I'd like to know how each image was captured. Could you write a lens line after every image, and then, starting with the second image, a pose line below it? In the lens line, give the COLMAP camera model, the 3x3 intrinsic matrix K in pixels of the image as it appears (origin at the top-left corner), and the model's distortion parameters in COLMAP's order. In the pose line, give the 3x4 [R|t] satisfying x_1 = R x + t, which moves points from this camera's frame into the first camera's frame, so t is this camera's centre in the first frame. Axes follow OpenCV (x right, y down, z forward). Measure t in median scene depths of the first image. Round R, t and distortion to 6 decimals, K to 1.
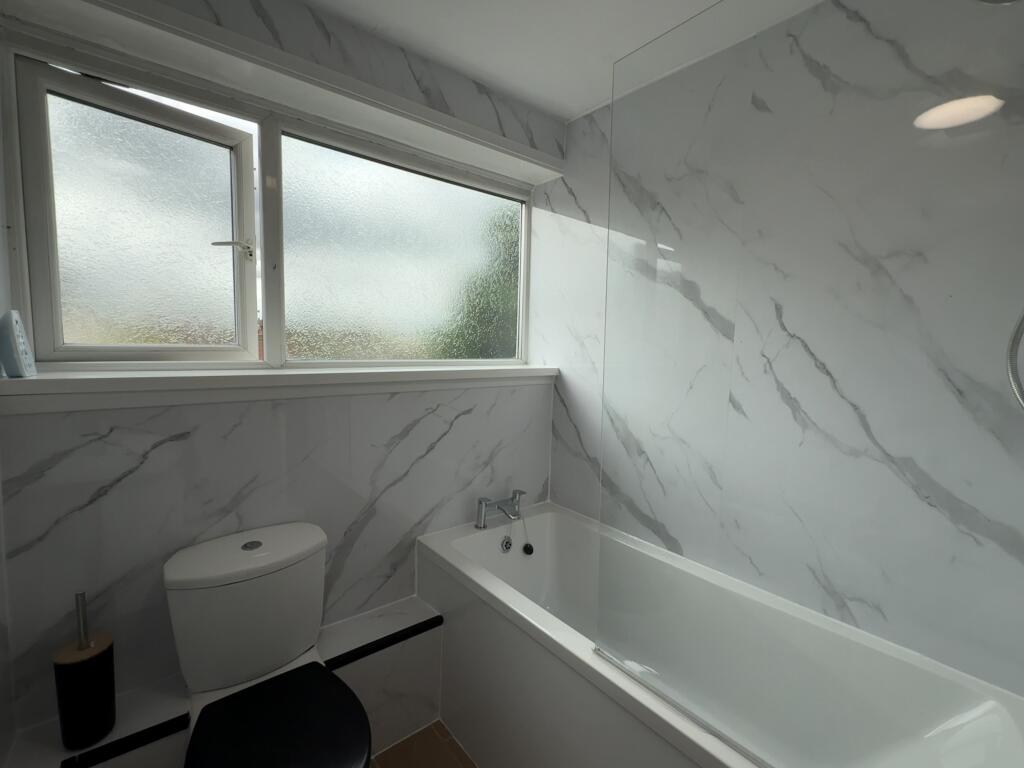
lens RADIAL K [[447.3, 0, 512.9], [0, 447.3, 381.4], [0, 0, 1]] dist [0.000735, -0.000331]
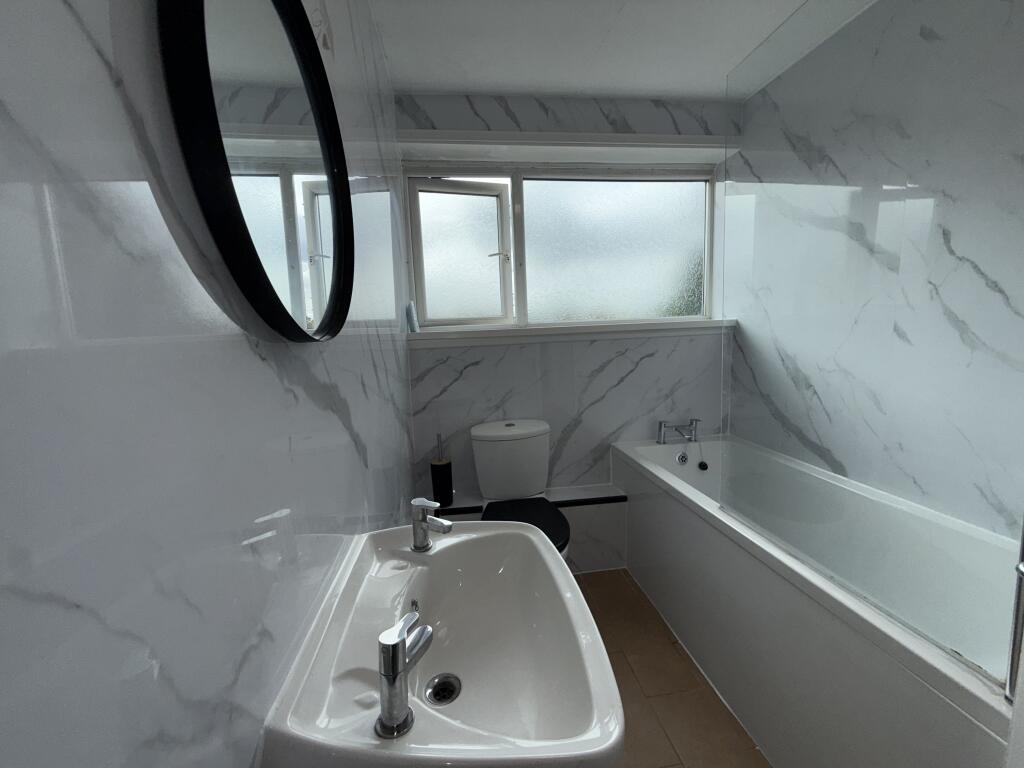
lens RADIAL K [[406.3, 0, 510.6], [0, 406.3, 382.4], [0, 0, 1]] dist [-0.001997, 0.000336]
pose [[0.852281, 0.008077, -0.523022, 0.198511], [0.016388, 0.998978, 0.042131, 0.102874], [0.522828, -0.044478, 0.851277, -0.275768]]
